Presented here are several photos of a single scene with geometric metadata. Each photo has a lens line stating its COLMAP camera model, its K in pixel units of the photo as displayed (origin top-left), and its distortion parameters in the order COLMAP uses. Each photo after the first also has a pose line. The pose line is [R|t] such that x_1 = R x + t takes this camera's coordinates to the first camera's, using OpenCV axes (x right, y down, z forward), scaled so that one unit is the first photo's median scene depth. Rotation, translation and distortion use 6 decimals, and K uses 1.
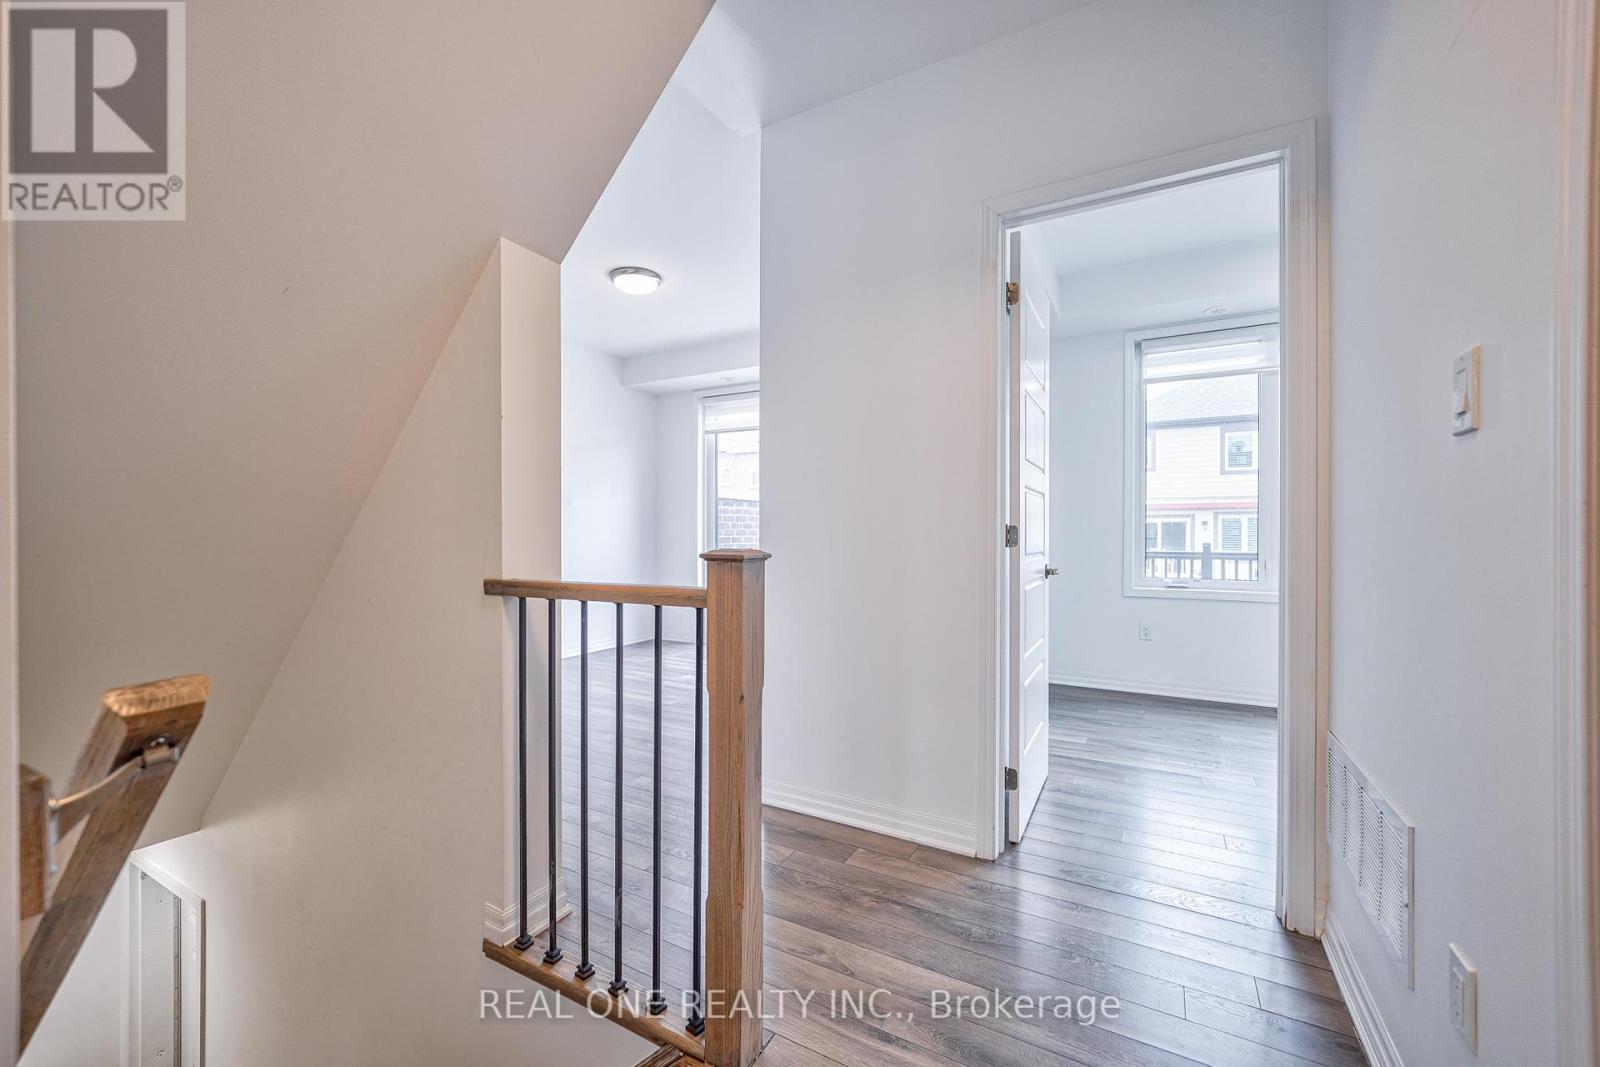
lens RADIAL K [[636.0, 0, 783.8], [0, 636.0, 530.7], [0, 0, 1]] dist [-0.004825, 0.001175]
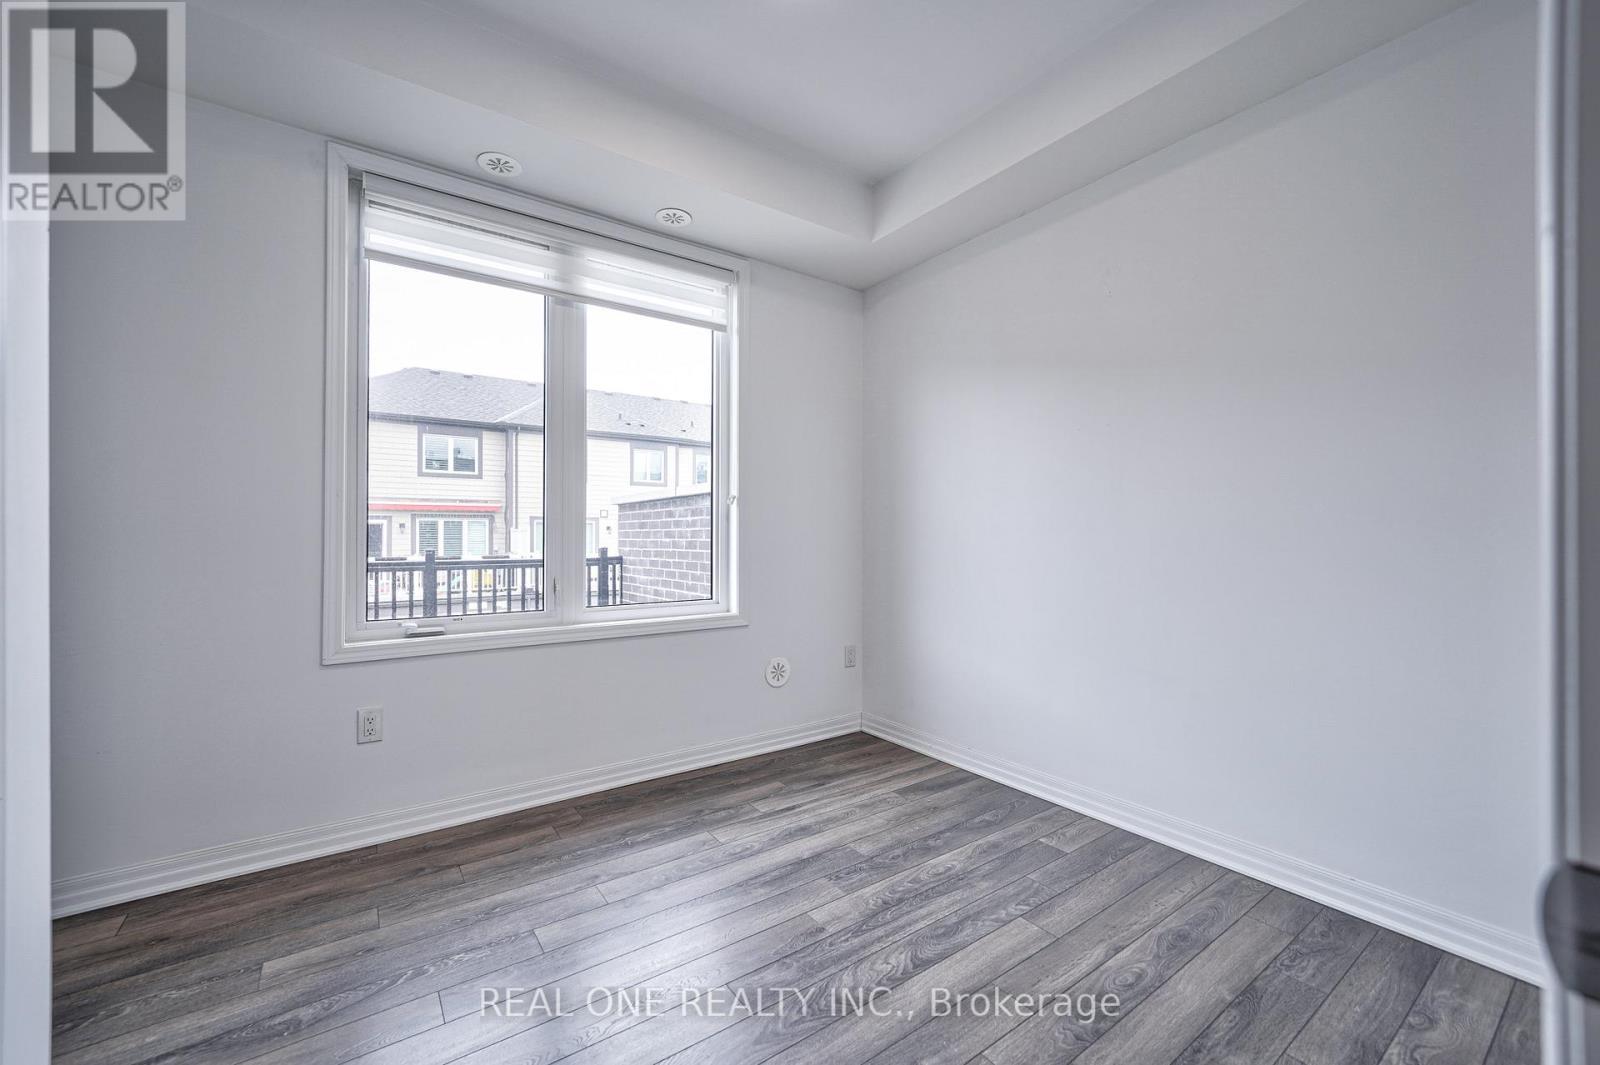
lens RADIAL K [[636.0, 0, 785.3], [0, 636.0, 534.4], [0, 0, 1]] dist [-0.004825, 0.001175]
pose [[0.418788, 0.001190, 0.908083, 0.078058], [-0.002260, 0.999997, -0.000268, -0.000012], [-0.908081, -0.001940, 0.418789, 0.154092]]
